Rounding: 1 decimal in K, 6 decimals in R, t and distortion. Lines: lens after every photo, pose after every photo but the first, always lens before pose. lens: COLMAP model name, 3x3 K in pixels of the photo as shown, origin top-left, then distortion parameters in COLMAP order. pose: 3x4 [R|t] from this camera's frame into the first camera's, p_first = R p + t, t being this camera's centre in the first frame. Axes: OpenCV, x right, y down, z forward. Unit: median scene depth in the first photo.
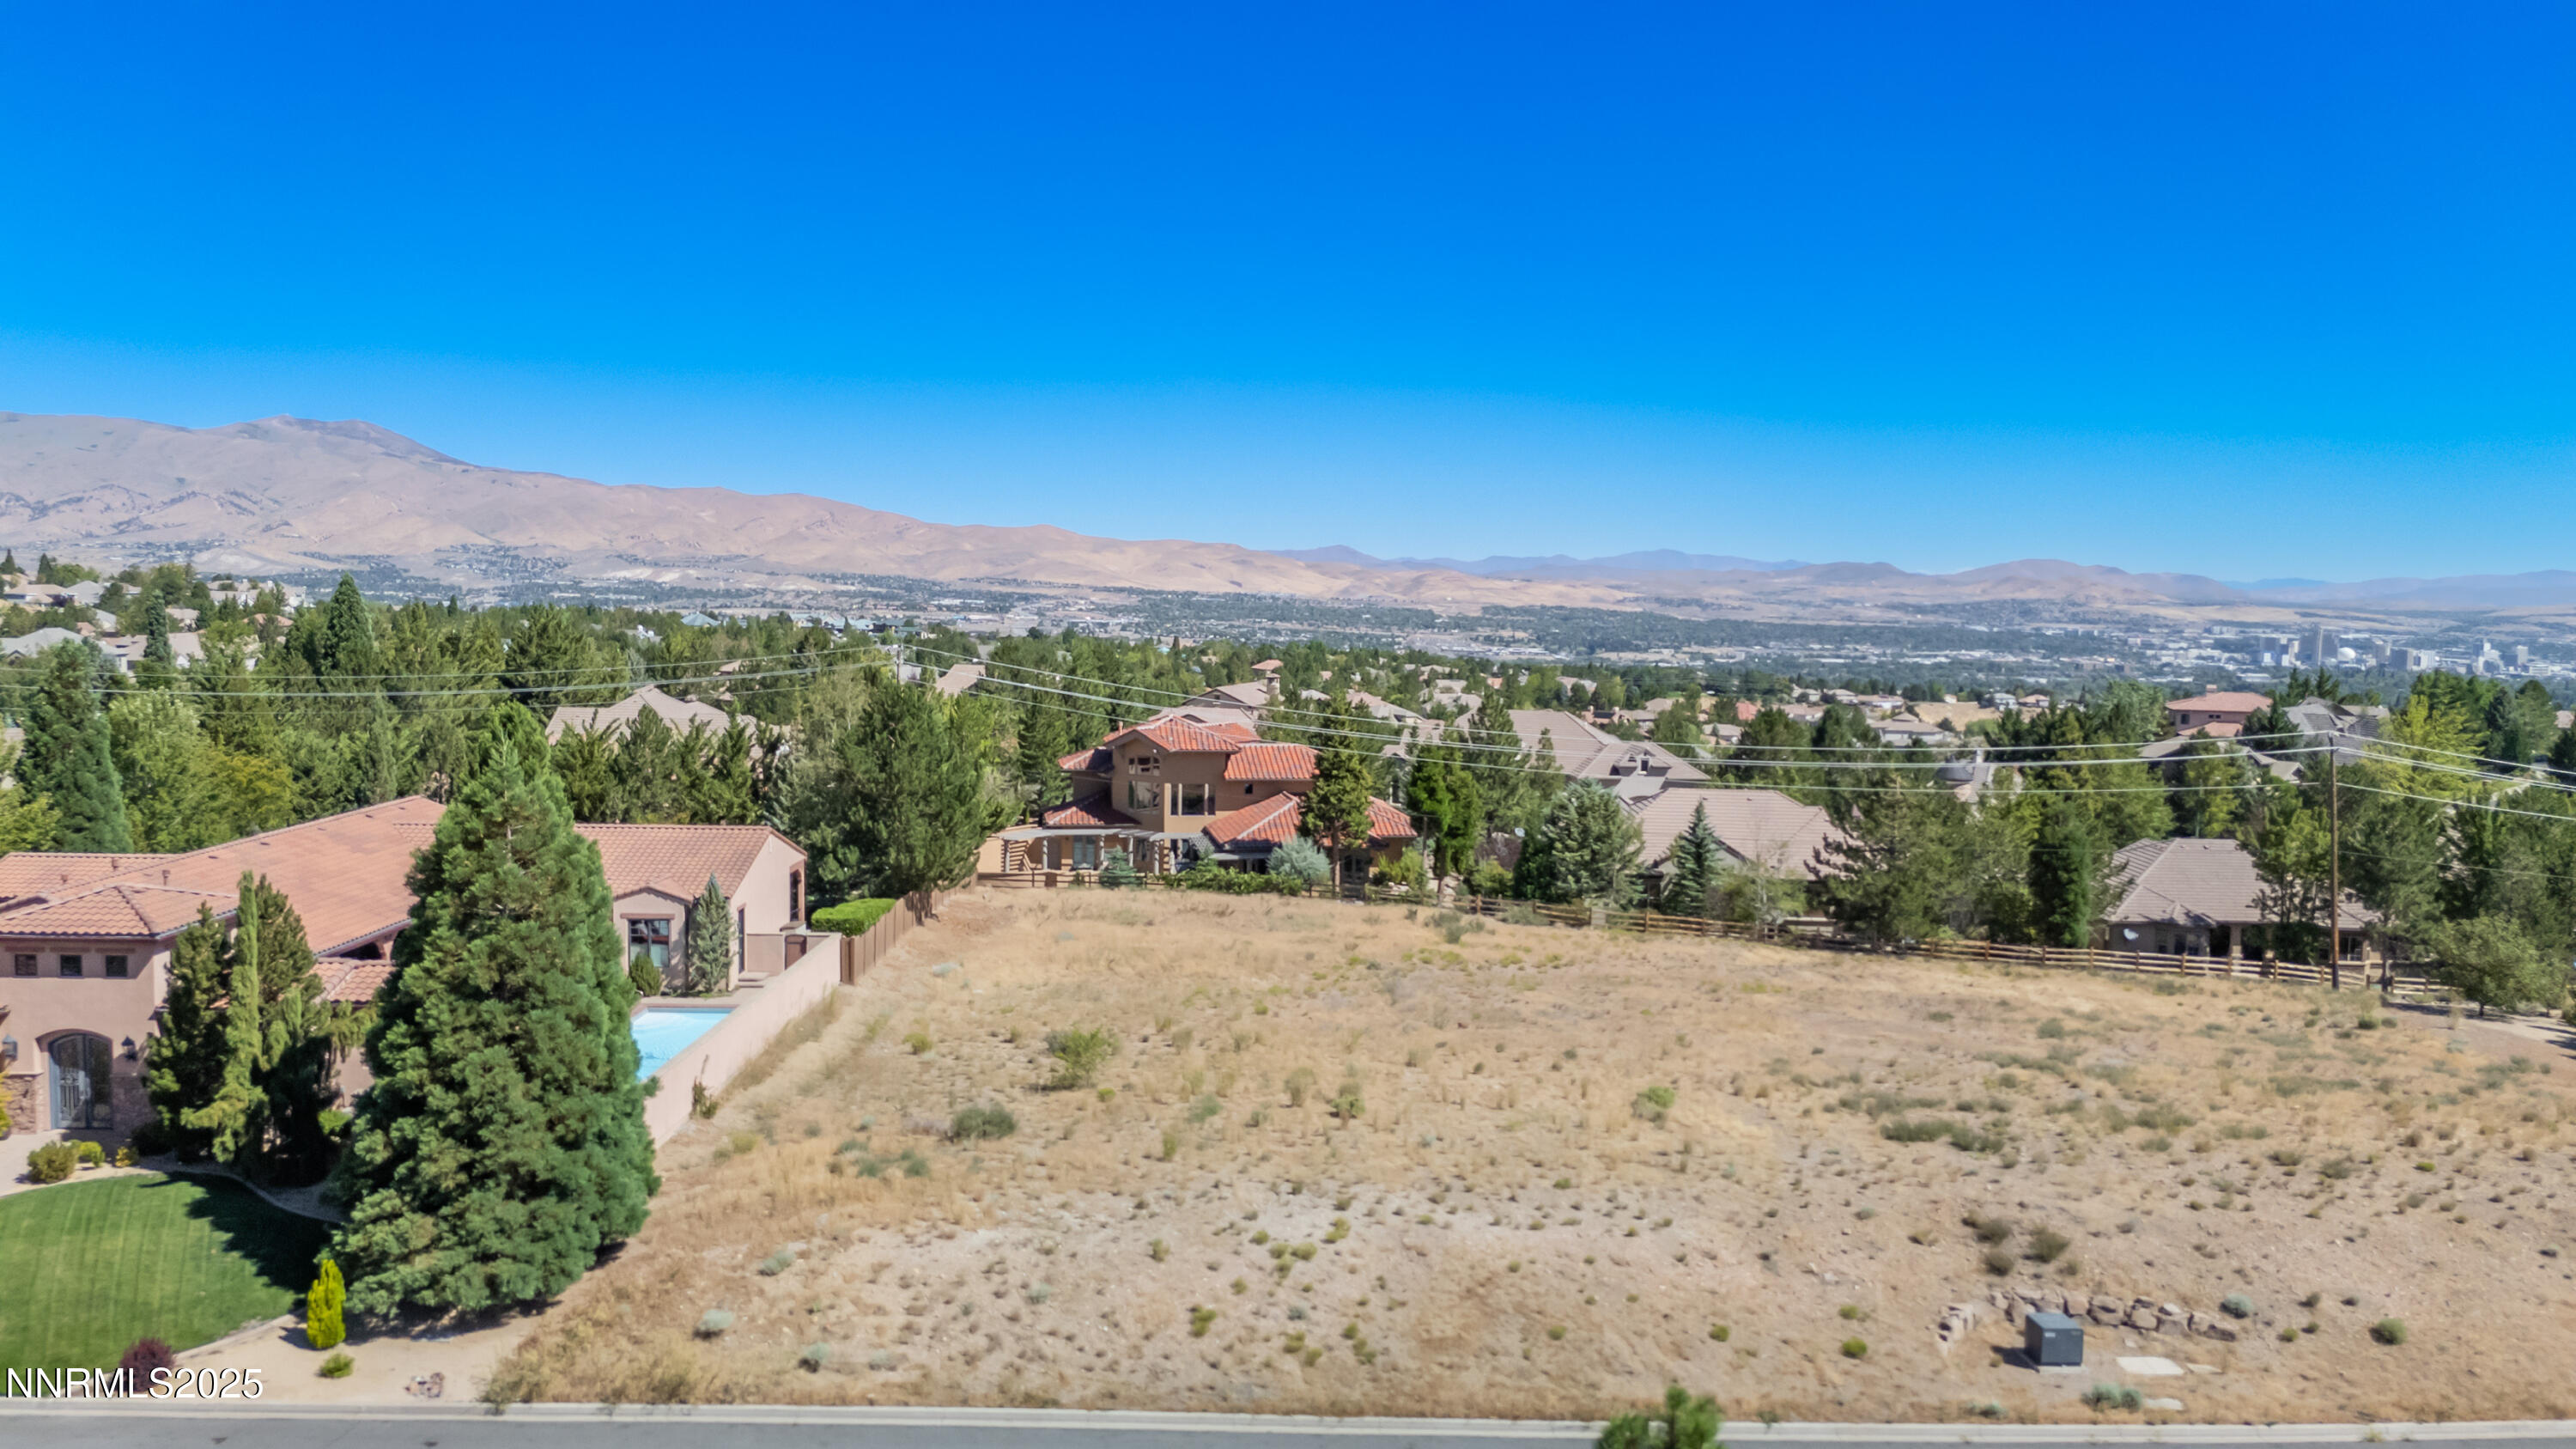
lens RADIAL K [[1884.8, 0, 1295.7], [0, 1884.8, 725.6], [0, 0, 1]] dist [0.078575, -0.073656]
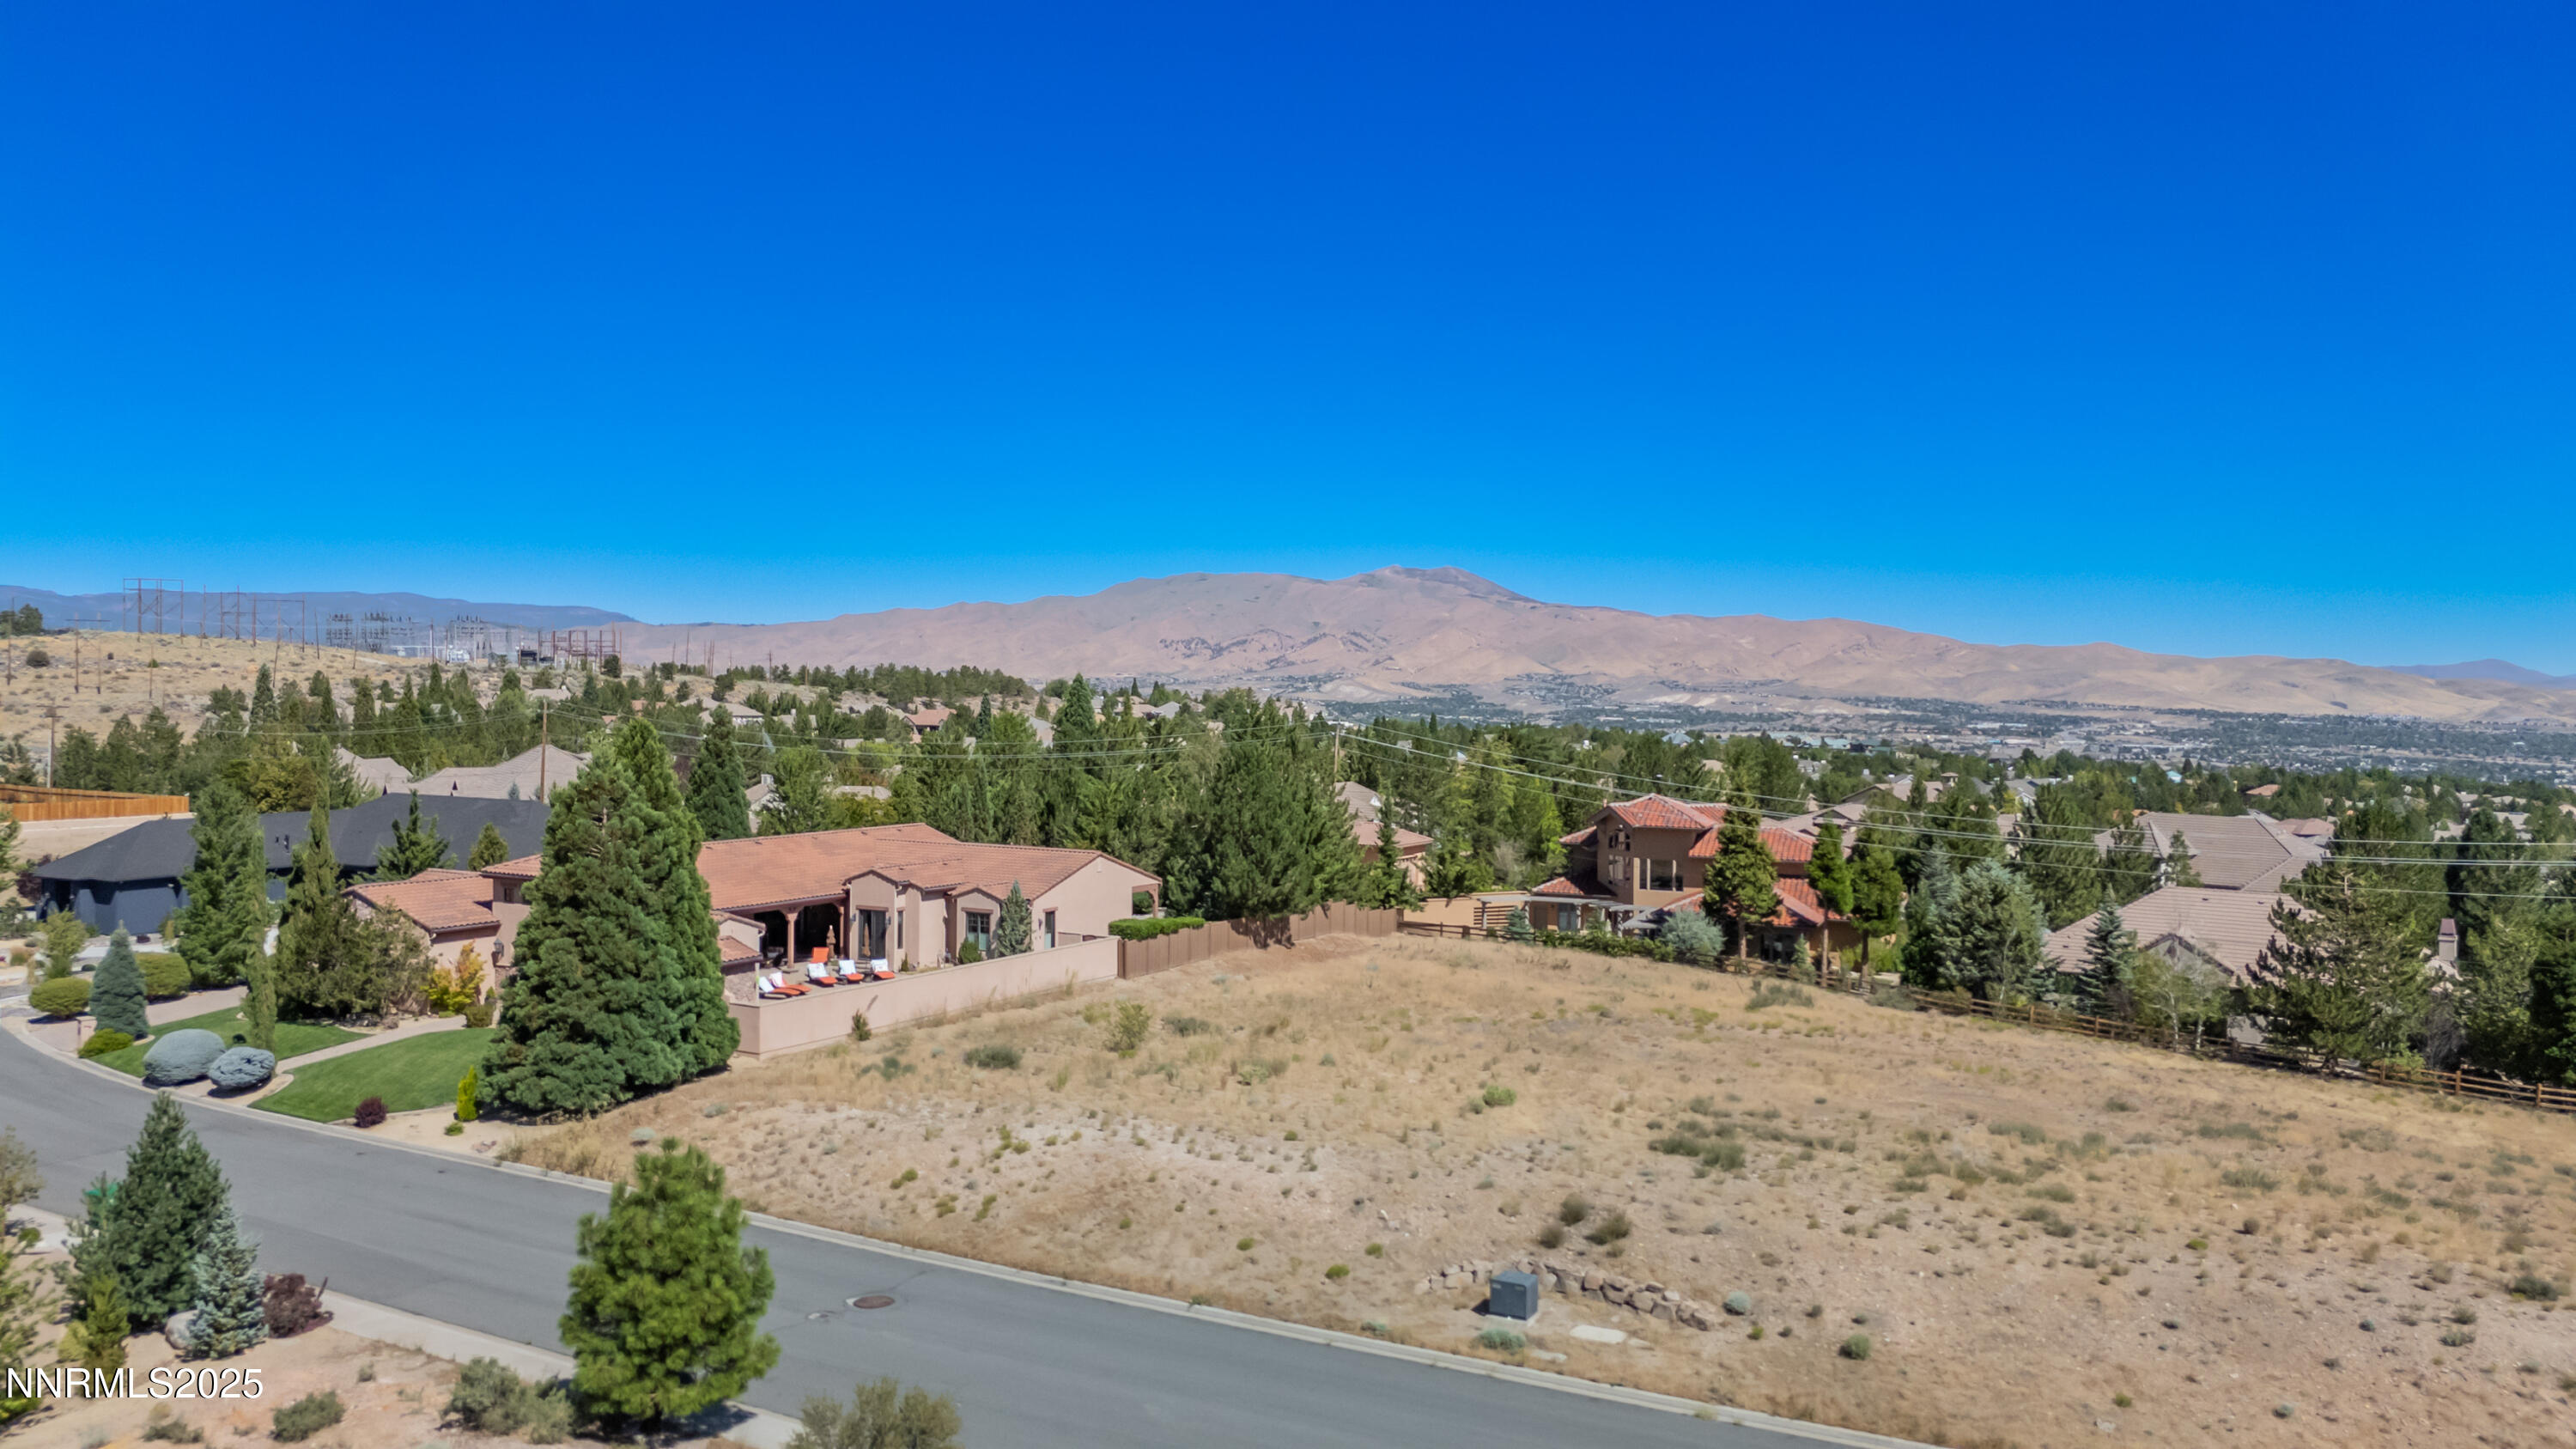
lens RADIAL K [[1879.8, 0, 1295.6], [0, 1879.8, 726.9], [0, 0, 1]] dist [0.087150, -0.085502]
pose [[0.858738, 0.002784, -0.512408, 0.639340], [-0.036021, 0.997839, -0.054945, 0.046919], [0.511148, 0.065640, 0.856983, -0.007799]]
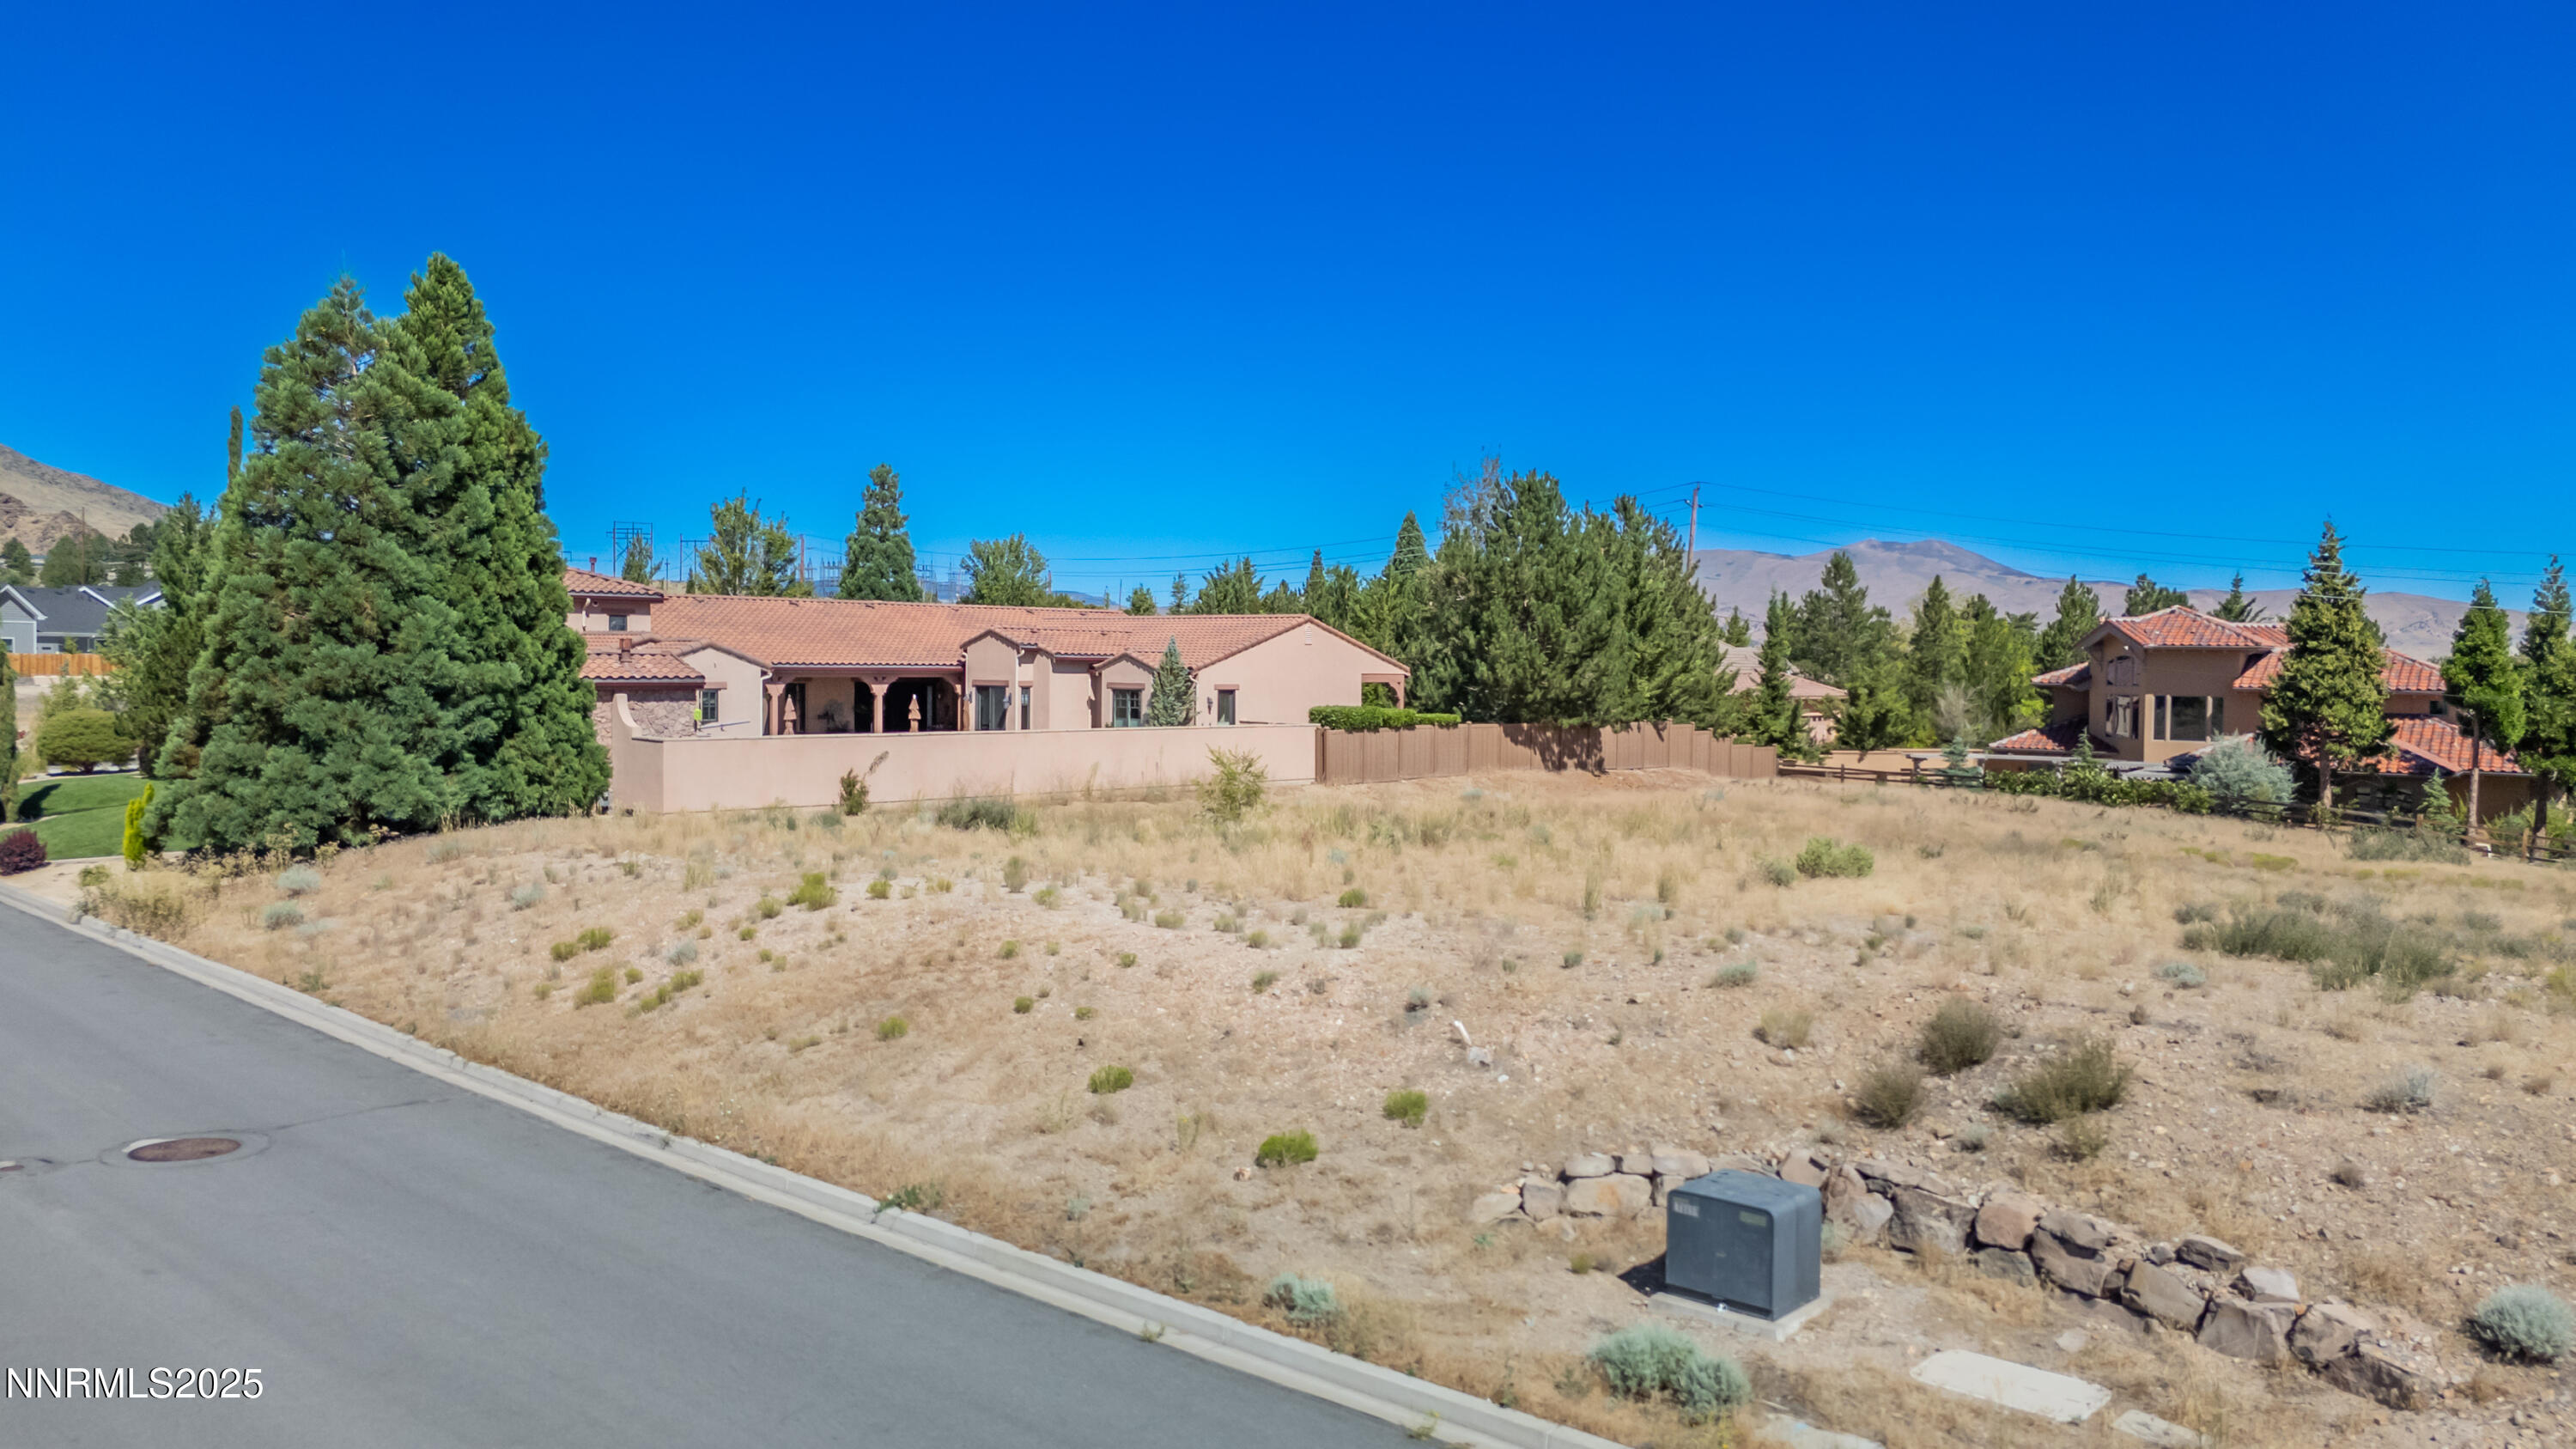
lens RADIAL K [[1889.1, 0, 1300.1], [0, 1889.1, 711.0], [0, 0, 1]] dist [0.100864, -0.109189]
pose [[0.714480, 0.011415, -0.699563, 0.446495], [-0.058274, 0.997364, -0.043242, 0.183554], [0.697225, 0.071662, 0.713261, 0.514400]]
